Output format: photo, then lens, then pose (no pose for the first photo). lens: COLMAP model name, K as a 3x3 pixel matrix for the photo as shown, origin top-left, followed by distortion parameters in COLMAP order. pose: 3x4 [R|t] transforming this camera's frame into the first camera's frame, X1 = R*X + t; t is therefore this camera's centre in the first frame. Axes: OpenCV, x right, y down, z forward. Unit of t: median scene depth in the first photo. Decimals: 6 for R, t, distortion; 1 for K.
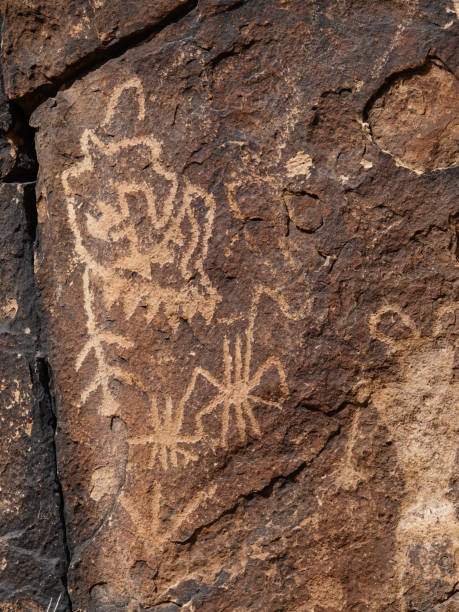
lens RADIAL K [[246.5, 0, 229.3], [0, 246.5, 306.3], [0, 0, 1]] dist [-0.001915, -0.000129]
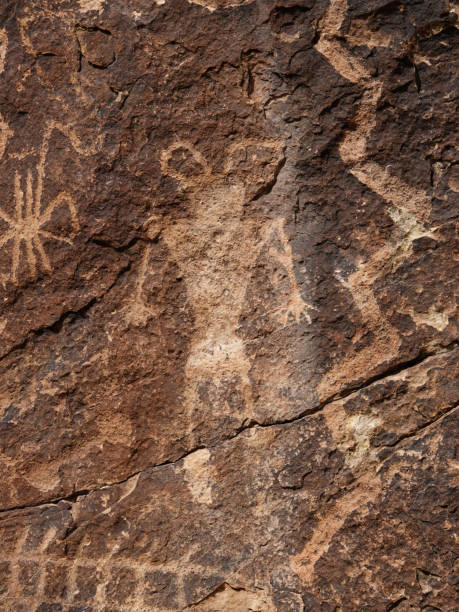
lens RADIAL K [[246.5, 0, 229.7], [0, 246.5, 305.8], [0, 0, 1]] dist [-0.001915, -0.000129]
pose [[0.999954, 0.008145, 0.005120, 0.848883], [-0.008162, 0.999961, 0.003345, 0.657773], [-0.005092, -0.003387, 0.999981, -0.003189]]
